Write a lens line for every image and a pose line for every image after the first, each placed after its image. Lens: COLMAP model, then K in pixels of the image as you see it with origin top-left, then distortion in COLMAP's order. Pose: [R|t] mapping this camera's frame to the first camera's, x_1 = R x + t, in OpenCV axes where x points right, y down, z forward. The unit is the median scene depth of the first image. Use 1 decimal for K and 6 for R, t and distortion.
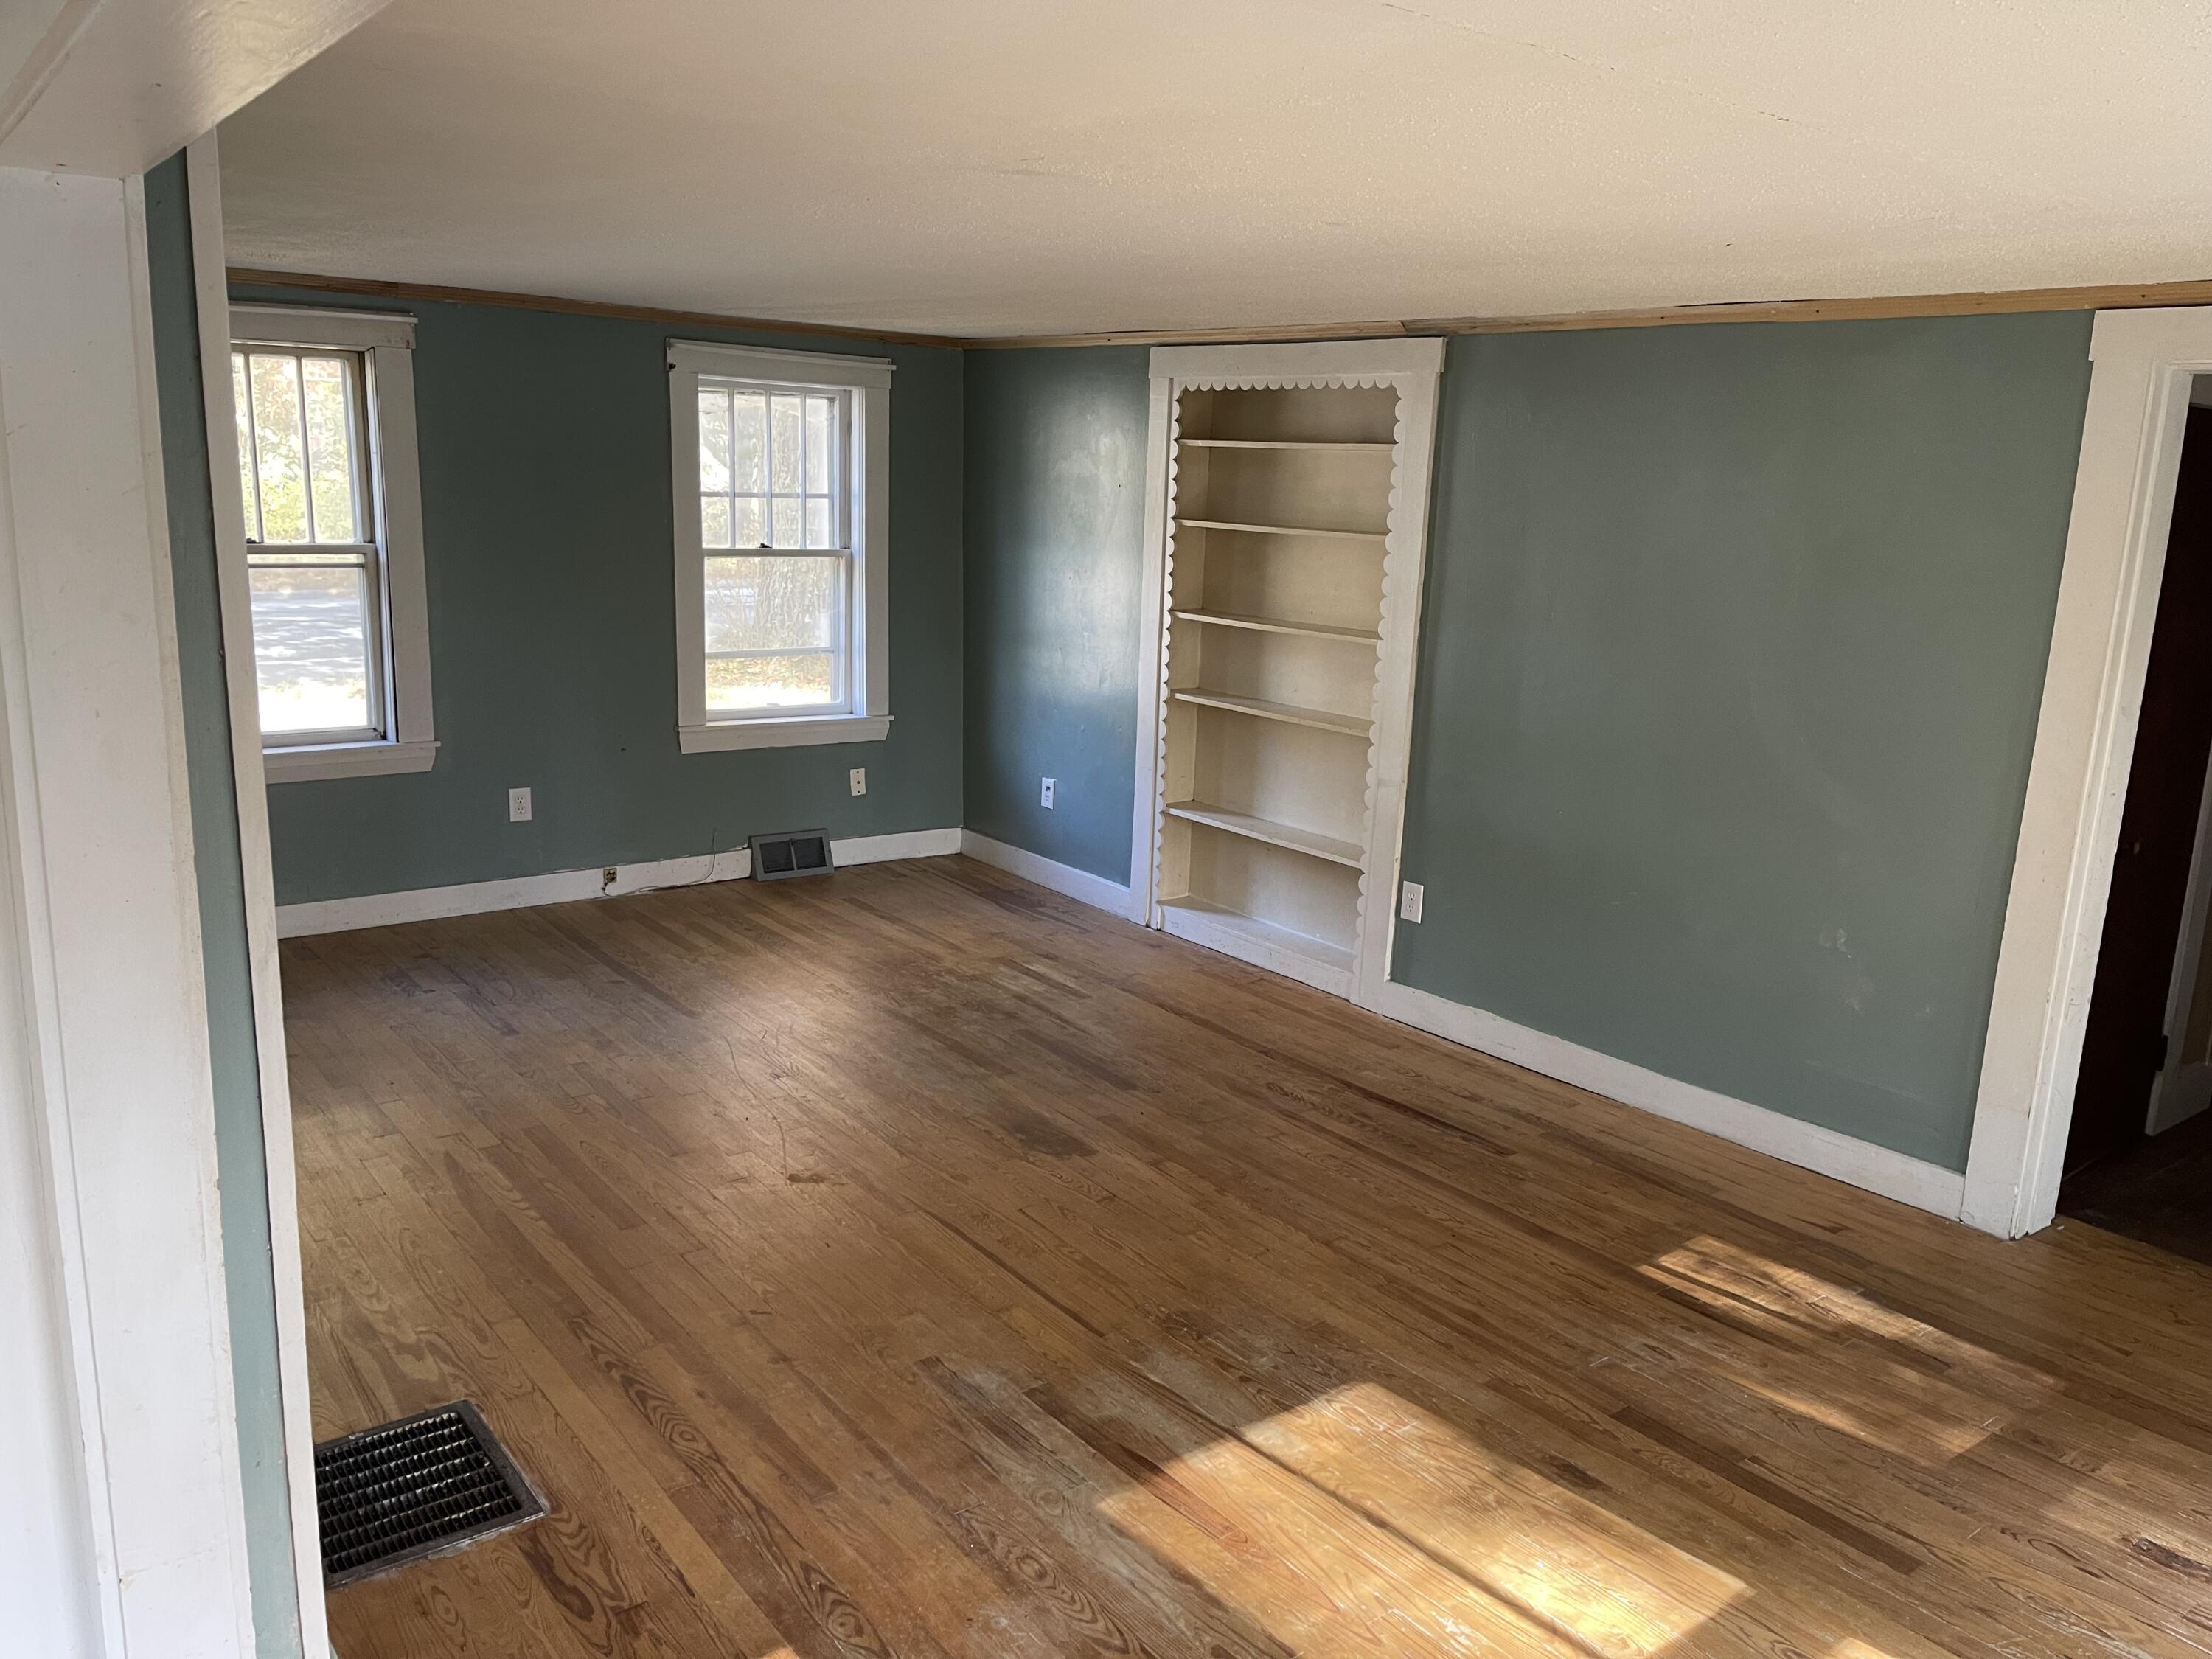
lens RADIAL K [[1646.8, 0, 1125.8], [0, 1646.8, 834.6], [0, 0, 1]] dist [0.066034, -0.083623]
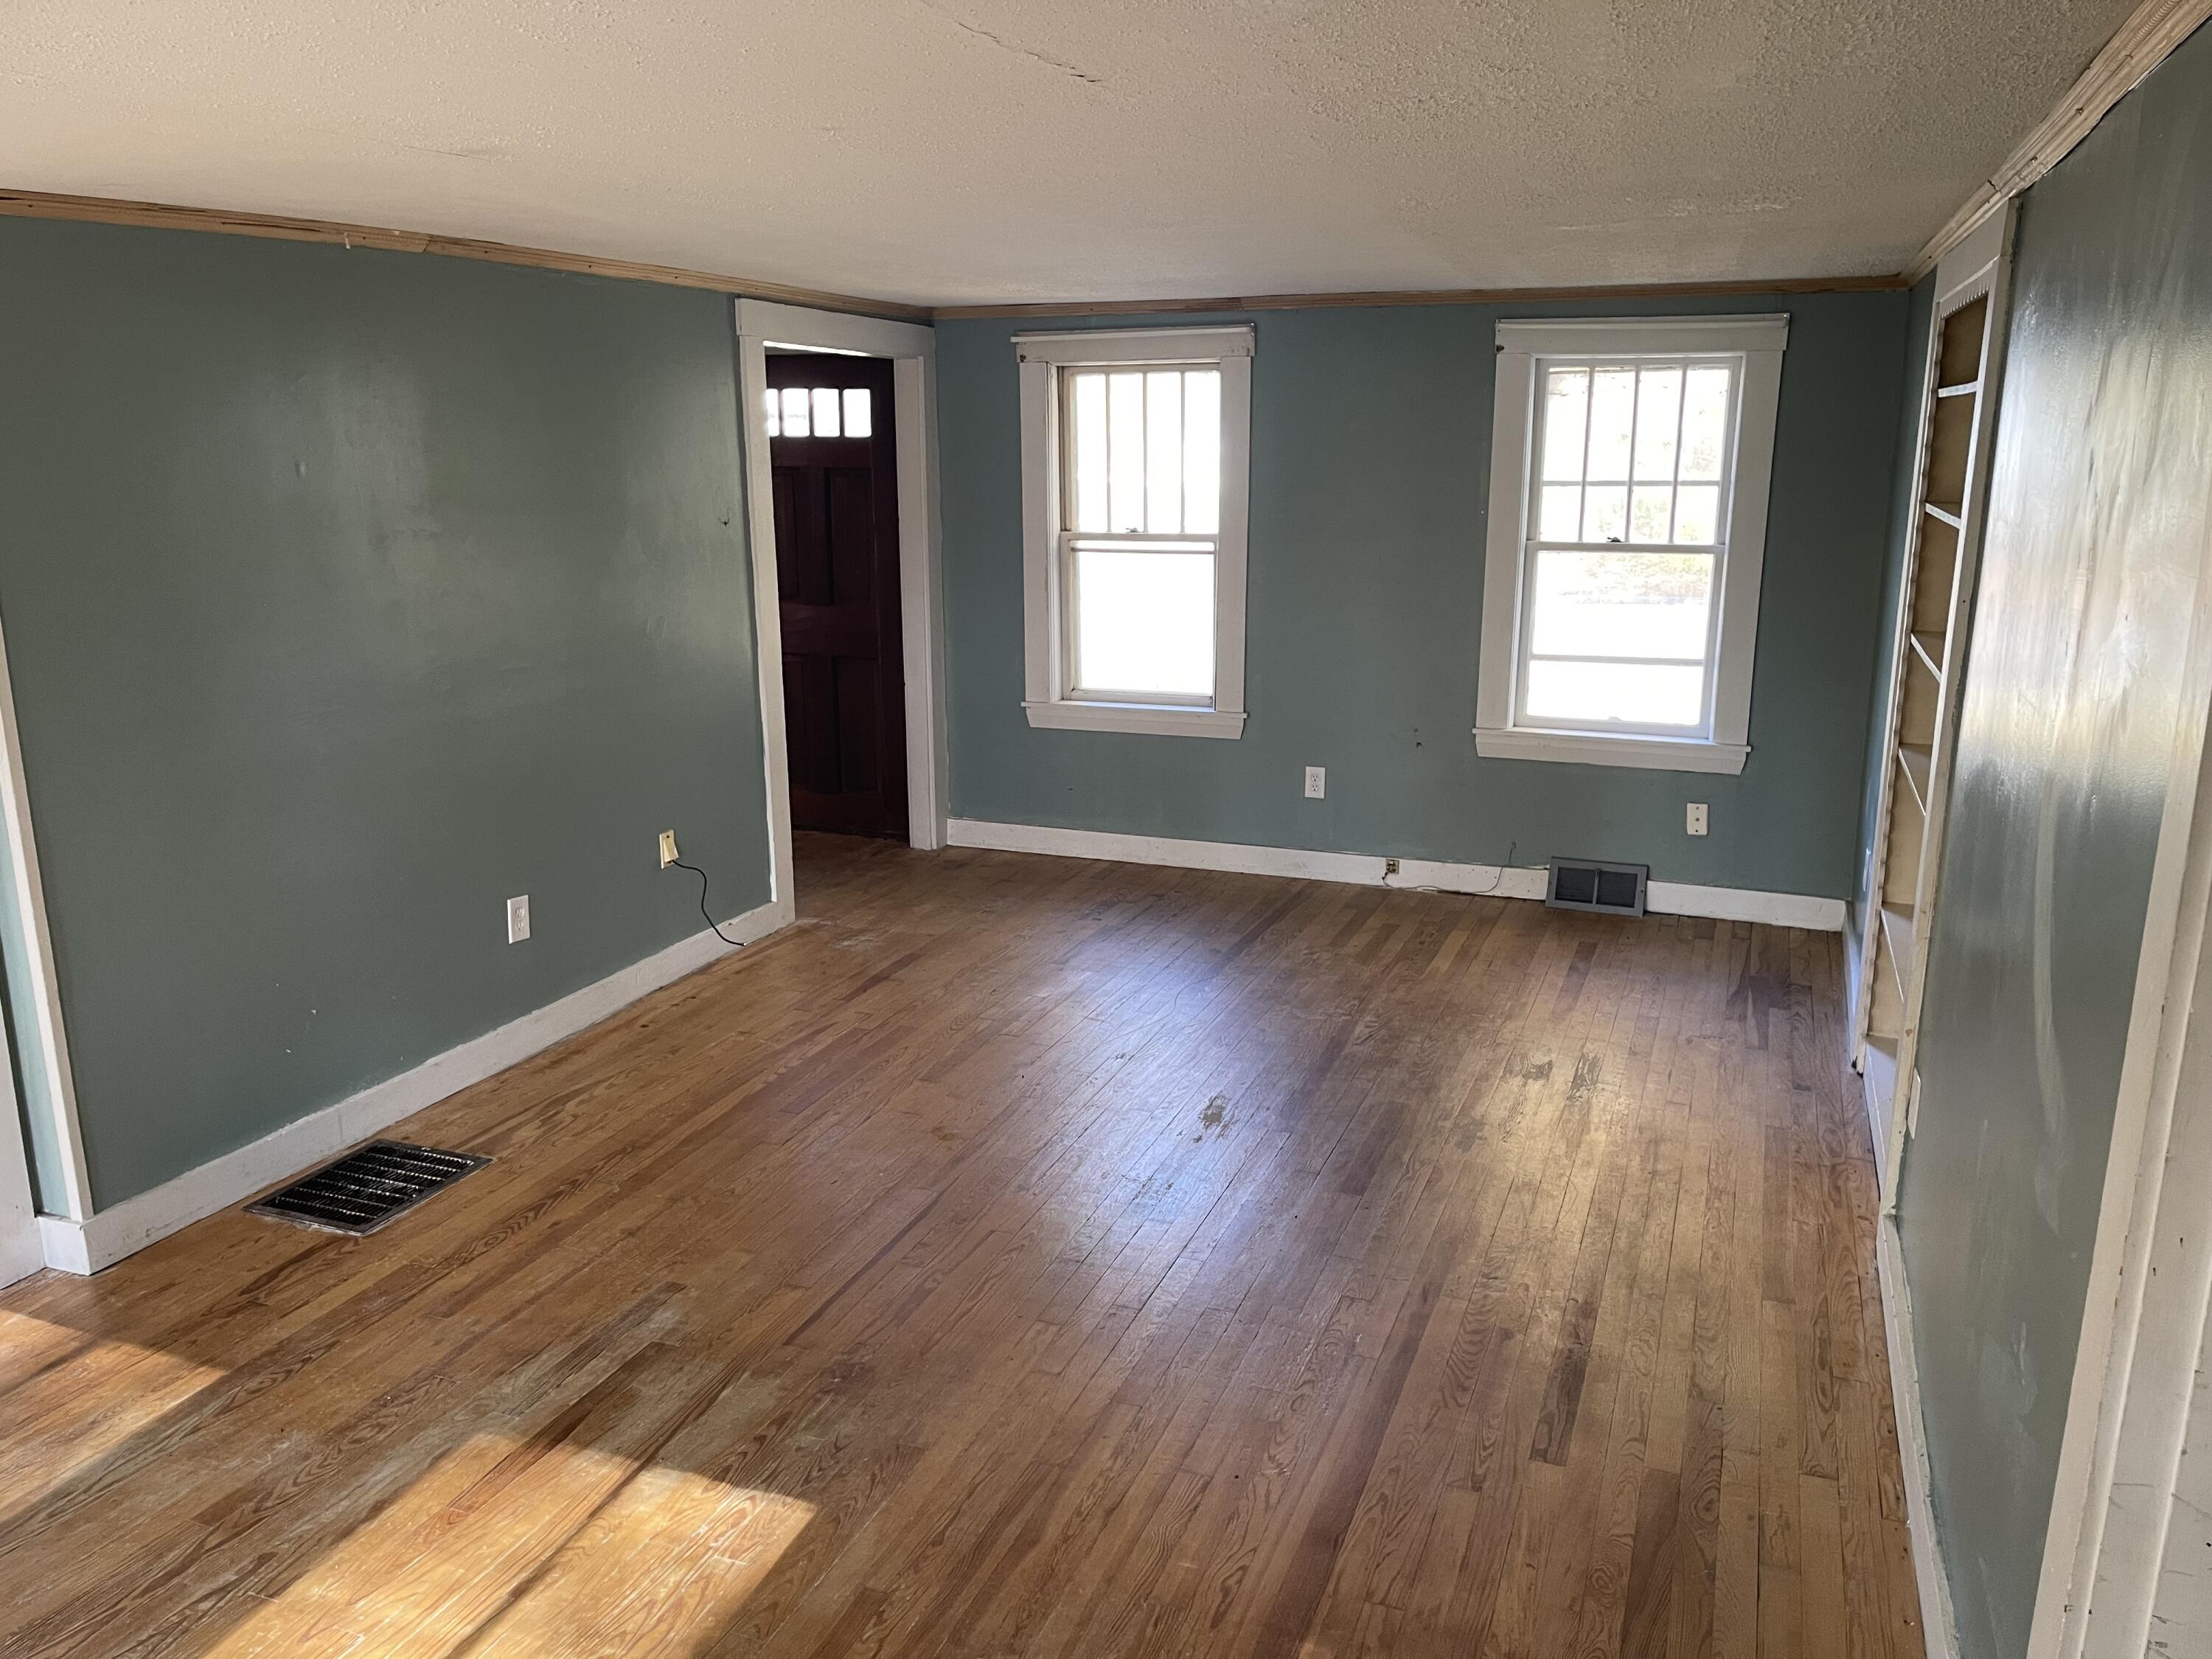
lens RADIAL K [[1646.8, 0, 1125.8], [0, 1646.8, 834.6], [0, 0, 1]] dist [0.066034, -0.083623]
pose [[0.520258, 0.159407, -0.839000, 0.479309], [-0.167158, 0.982430, 0.083004, -0.054784], [0.837490, 0.097062, 0.537763, 0.355699]]
